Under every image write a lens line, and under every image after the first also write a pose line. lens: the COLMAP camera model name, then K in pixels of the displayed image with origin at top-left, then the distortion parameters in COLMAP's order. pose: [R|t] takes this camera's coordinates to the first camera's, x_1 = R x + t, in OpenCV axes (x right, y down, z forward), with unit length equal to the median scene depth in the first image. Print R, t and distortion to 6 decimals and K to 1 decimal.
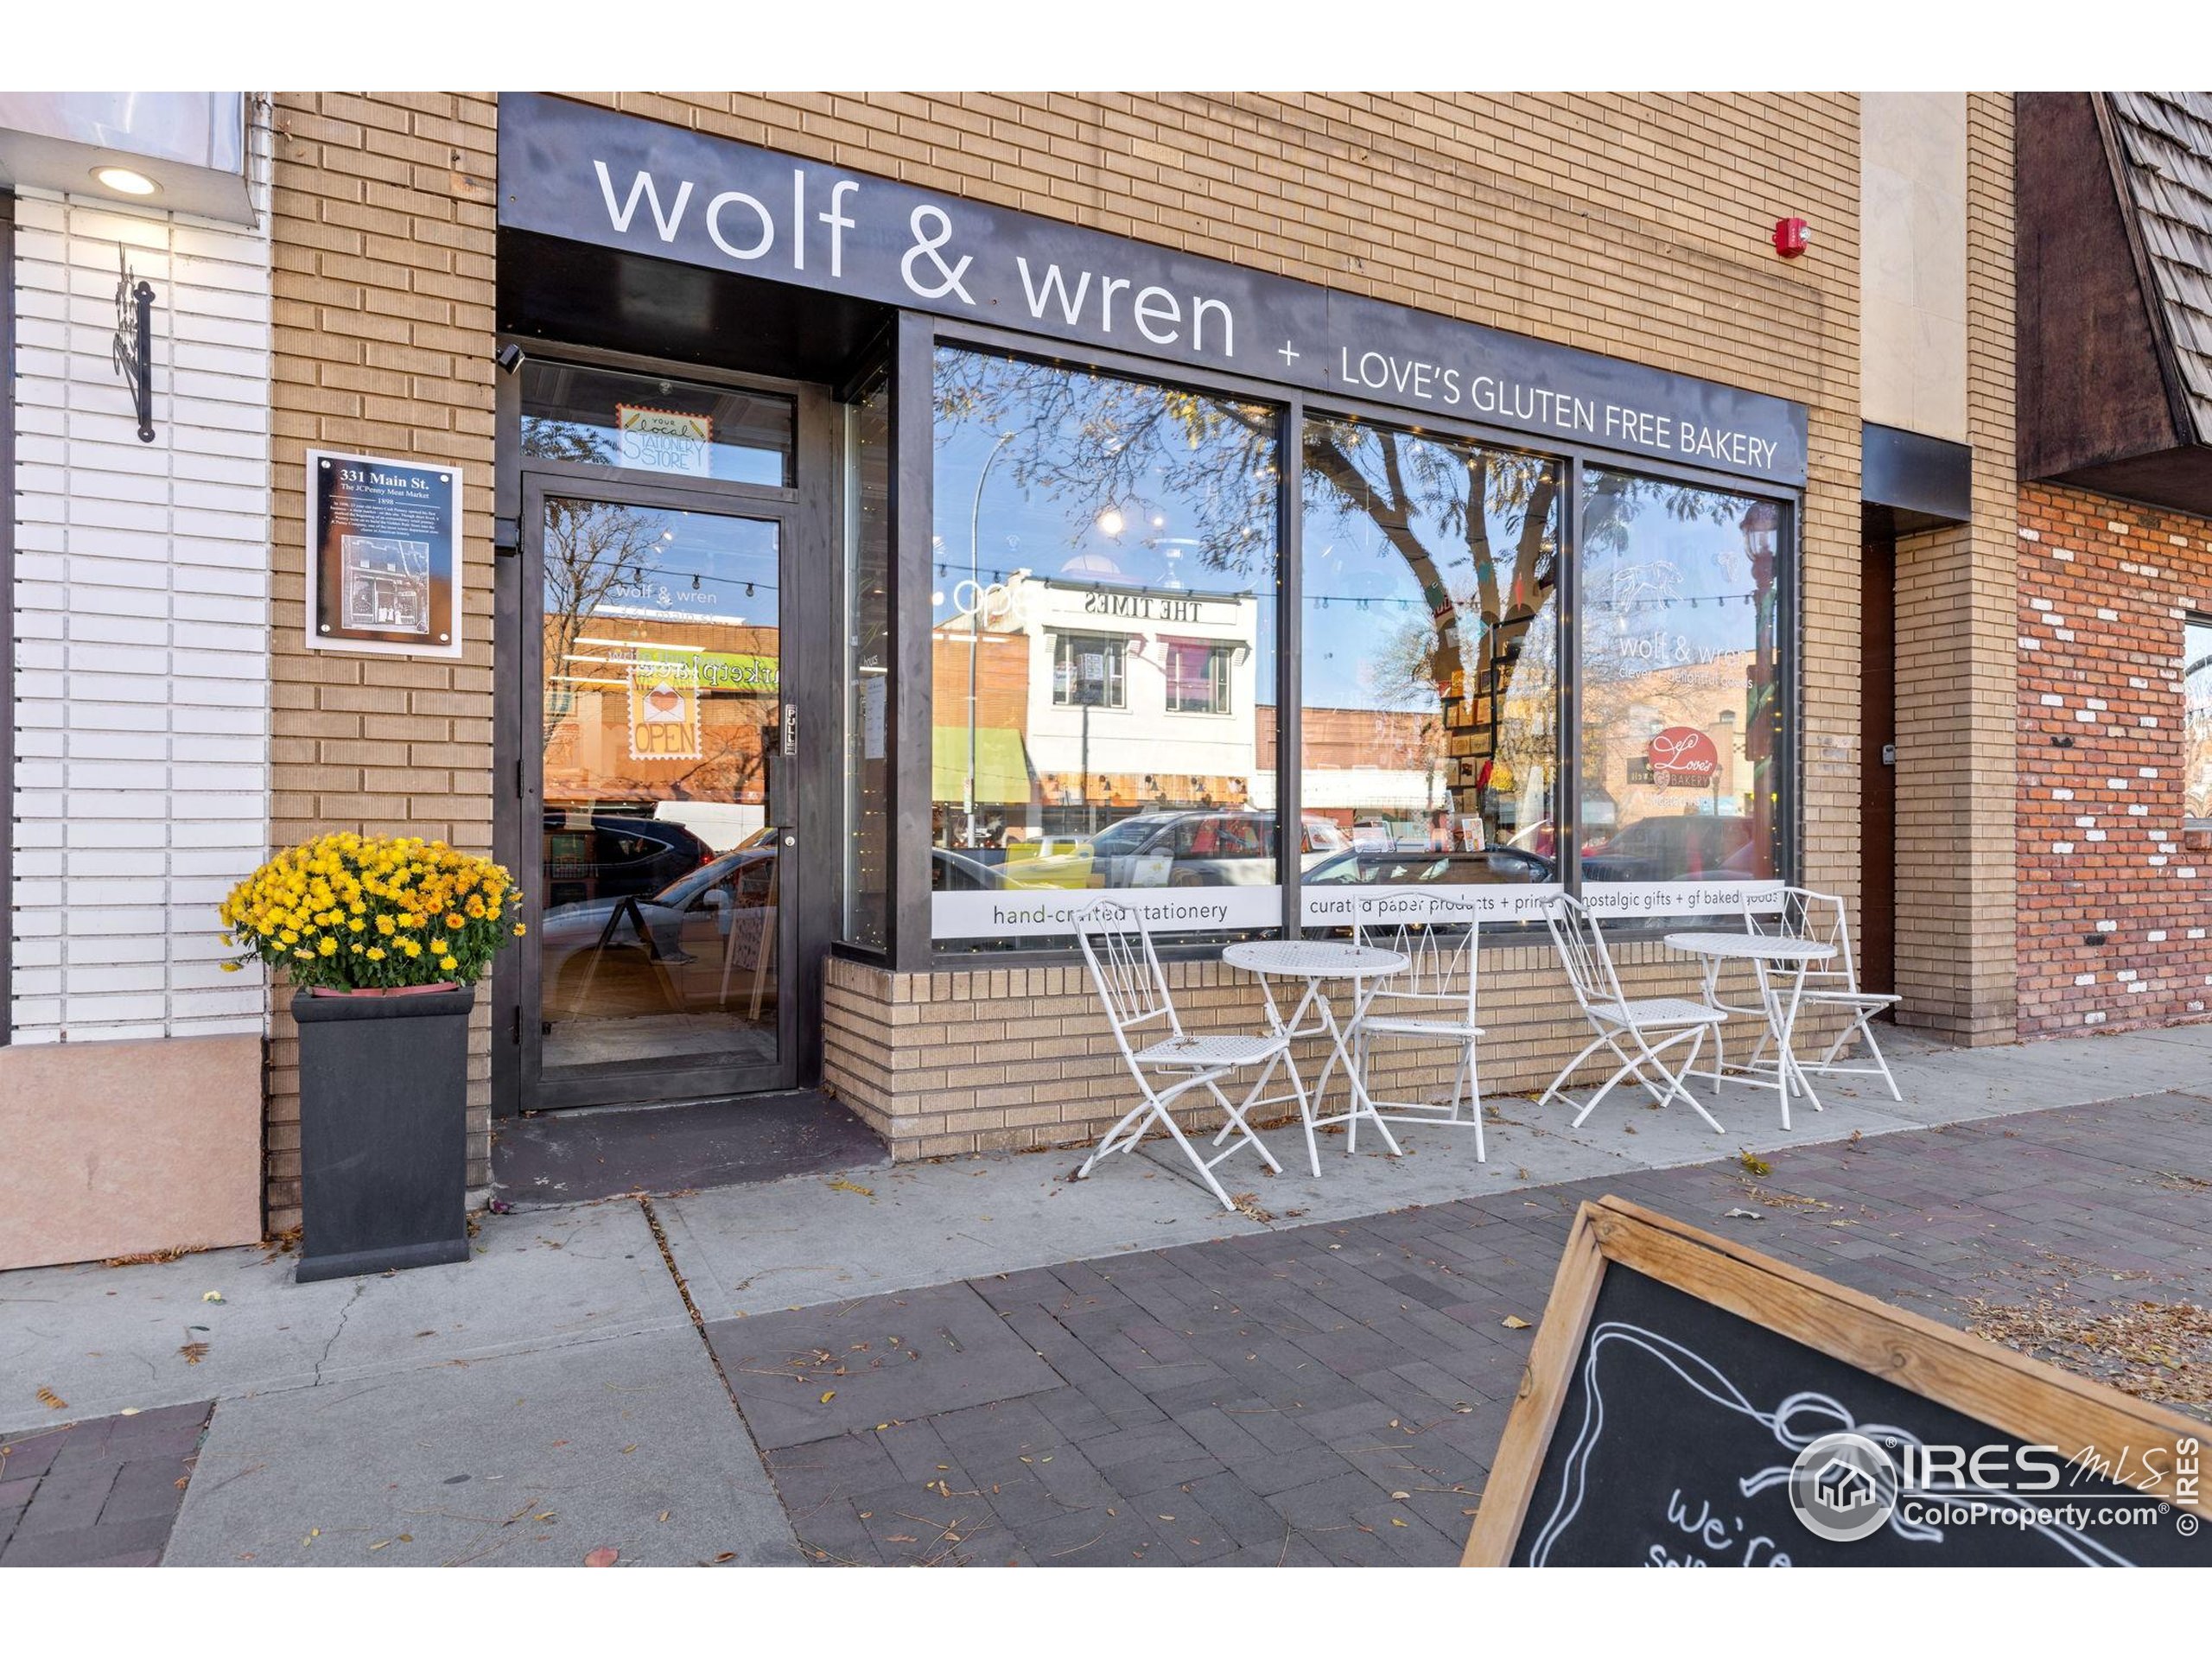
lens RADIAL K [[1308.3, 0, 1106.0], [0, 1308.3, 829.5], [0, 0, 1]] dist [-0.001583, 0.000840]
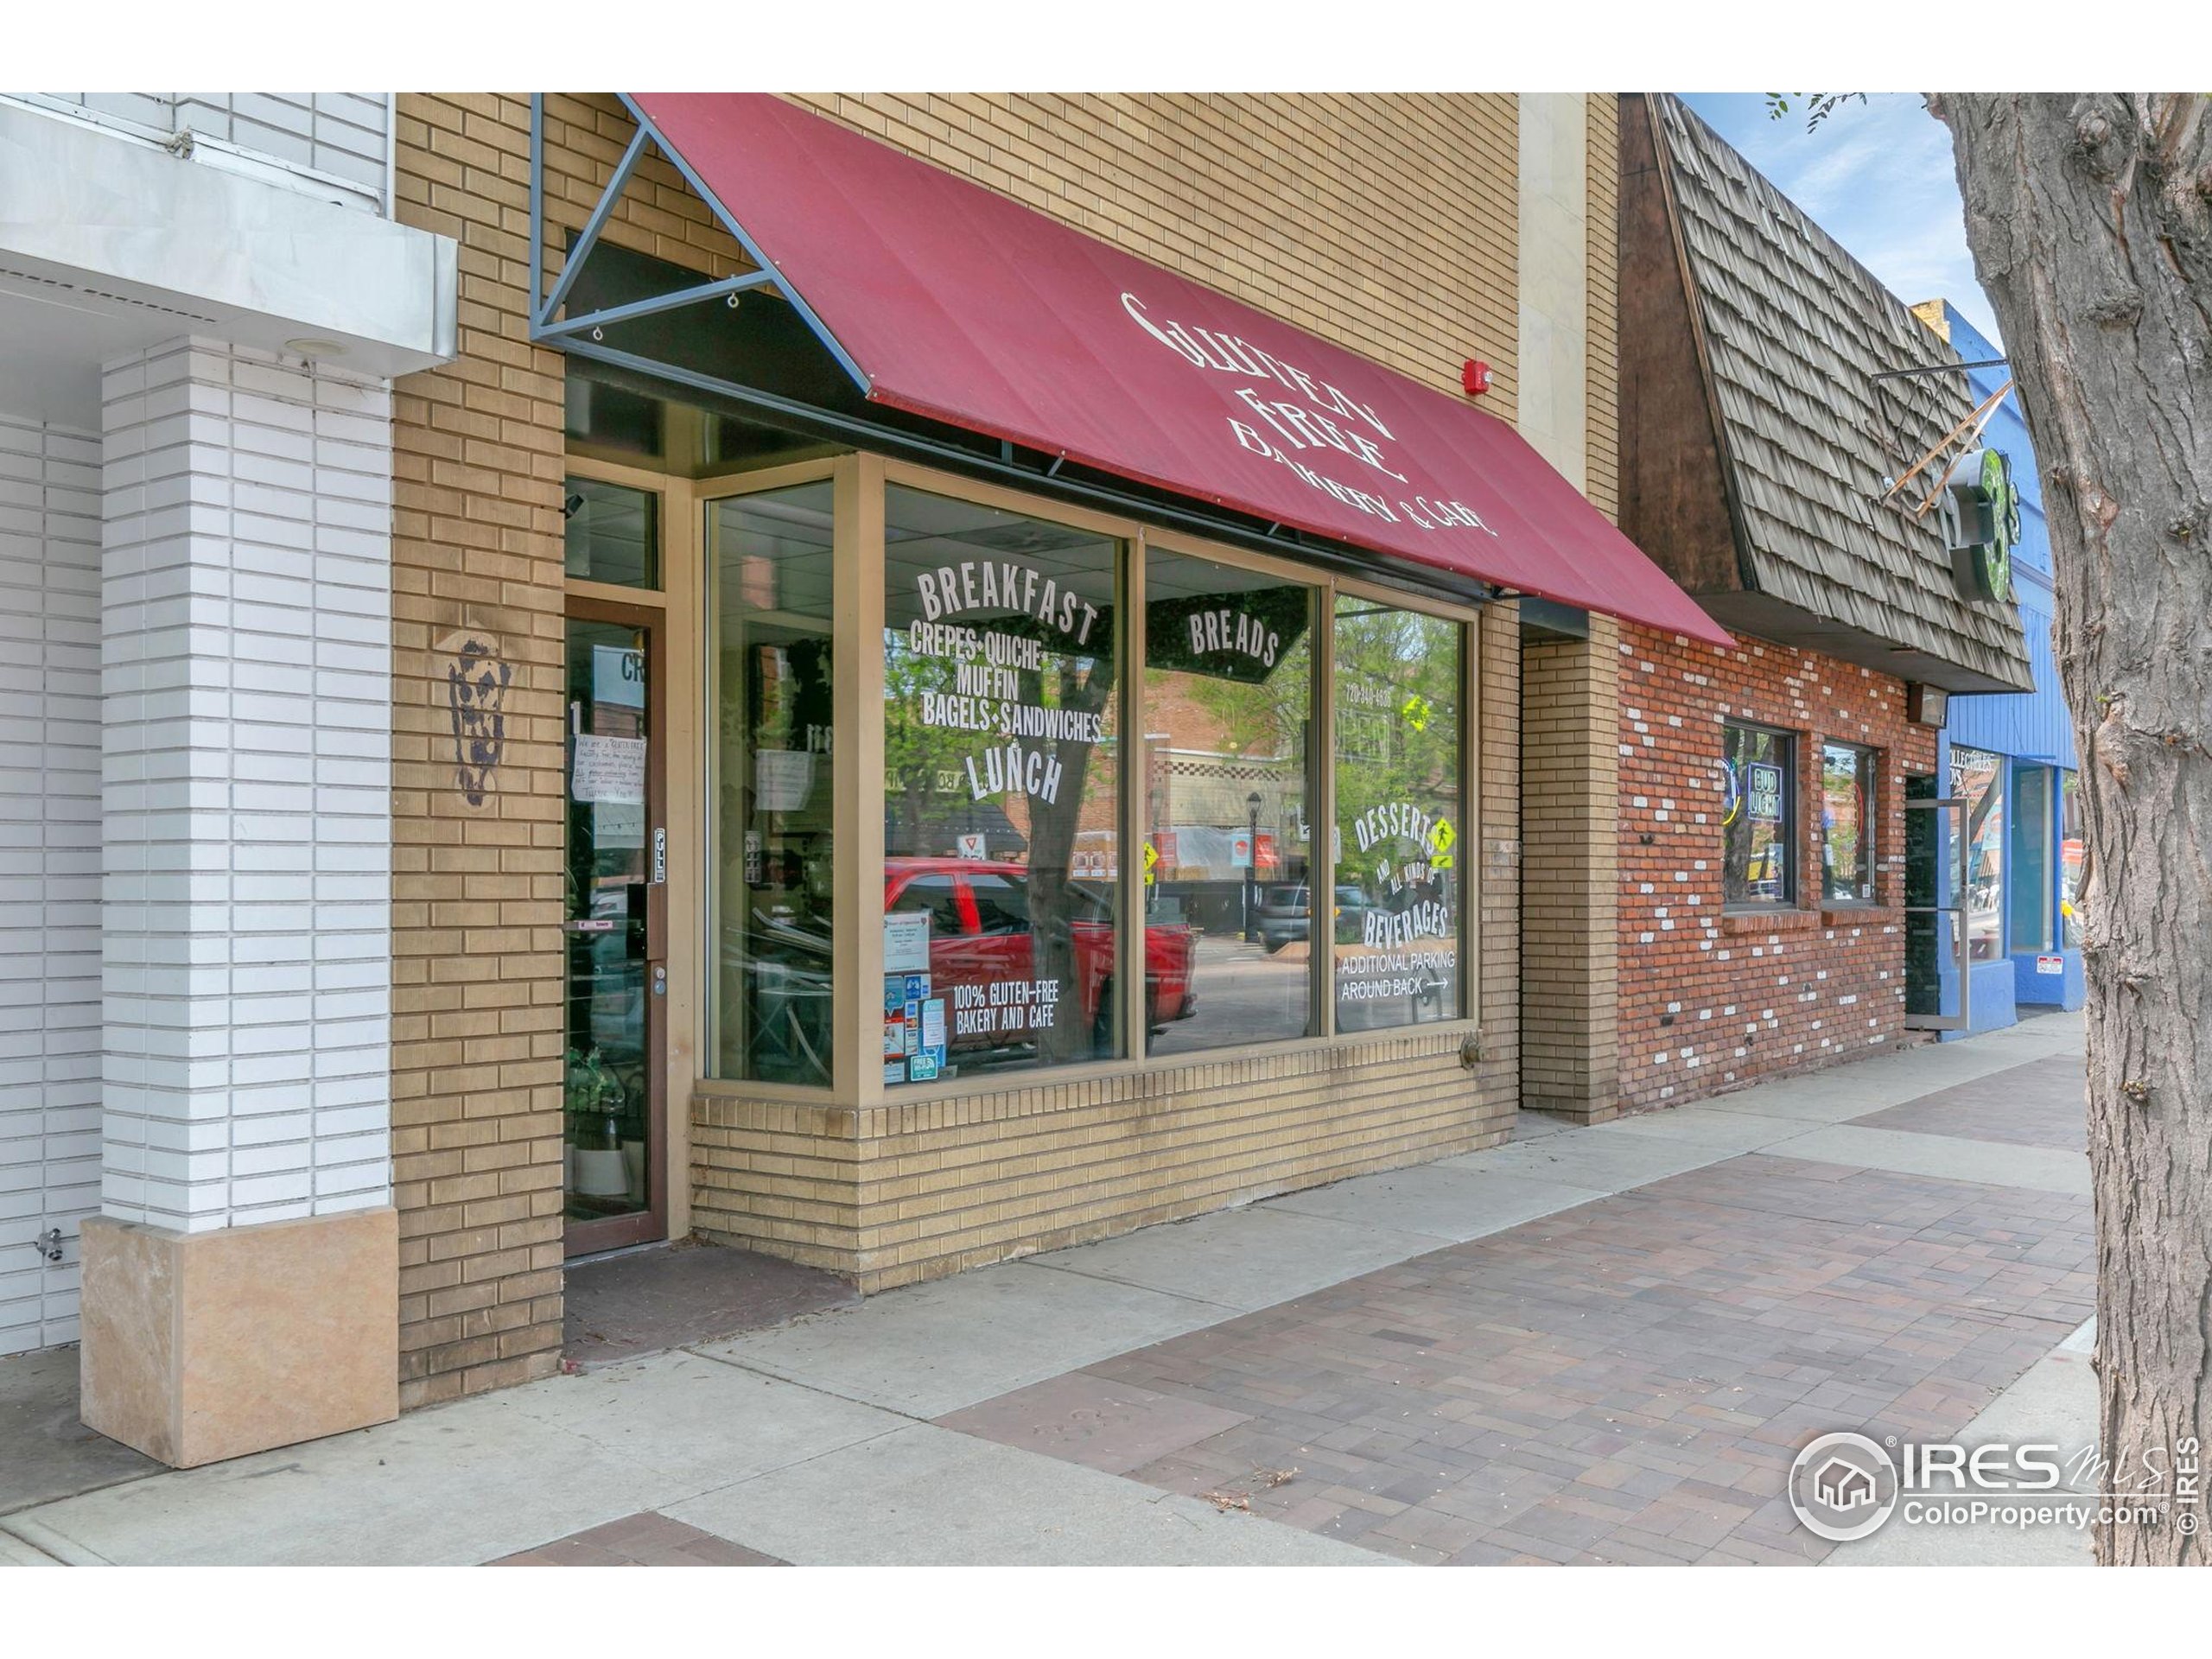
lens RADIAL K [[1930.6, 0, 1106.9], [0, 1930.6, 860.3], [0, 0, 1]] dist [-0.000137, -0.002867]
pose [[0.900160, 0.003211, 0.435547, -0.381019], [-0.004048, 0.999991, 0.000994, -0.051090], [-0.435540, -0.002658, 0.900165, -0.255554]]
